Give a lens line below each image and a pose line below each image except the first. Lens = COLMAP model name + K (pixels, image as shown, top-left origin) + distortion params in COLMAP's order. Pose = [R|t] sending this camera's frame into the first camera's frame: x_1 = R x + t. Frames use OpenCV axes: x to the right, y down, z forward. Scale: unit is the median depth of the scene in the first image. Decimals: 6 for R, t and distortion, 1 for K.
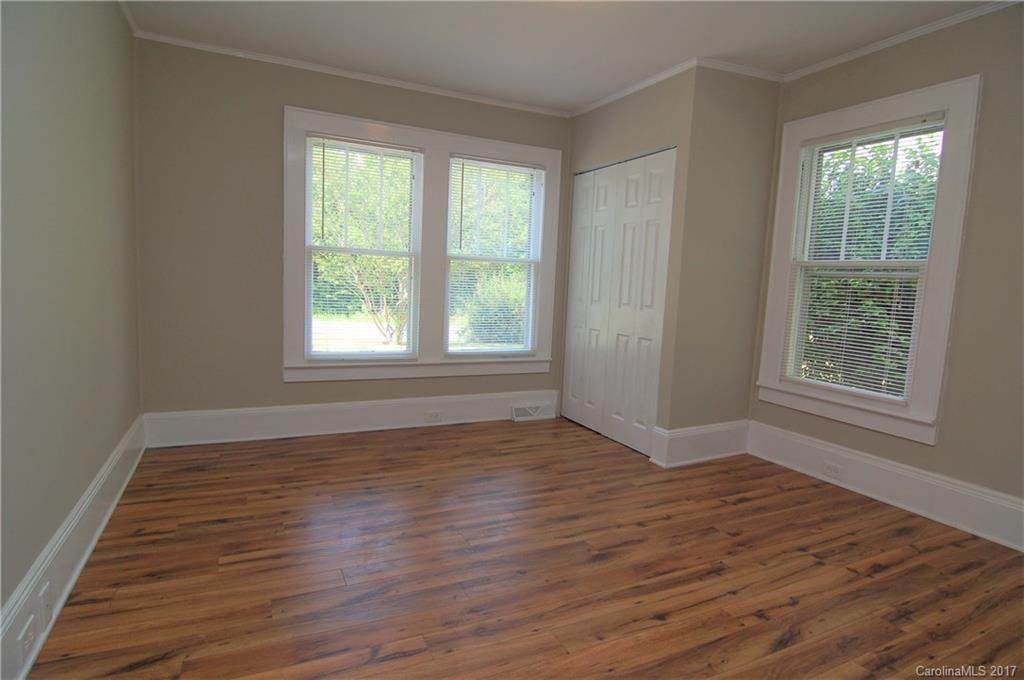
lens RADIAL K [[549.8, 0, 509.6], [0, 549.8, 341.4], [0, 0, 1]] dist [-0.003272, -0.016238]
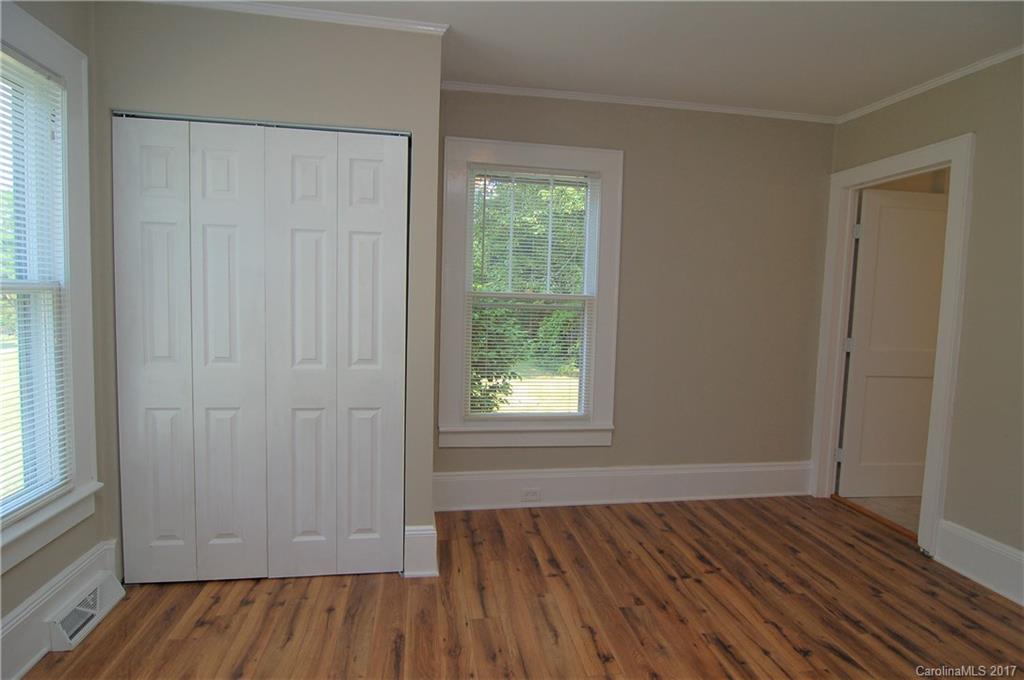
lens RADIAL K [[549.8, 0, 509.6], [0, 549.8, 341.4], [0, 0, 1]] dist [-0.003272, -0.016238]
pose [[0.278918, -0.105219, 0.954533, -0.446504], [0.093050, 0.992263, 0.082188, -0.164605], [-0.955796, 0.065895, 0.286551, 0.833019]]
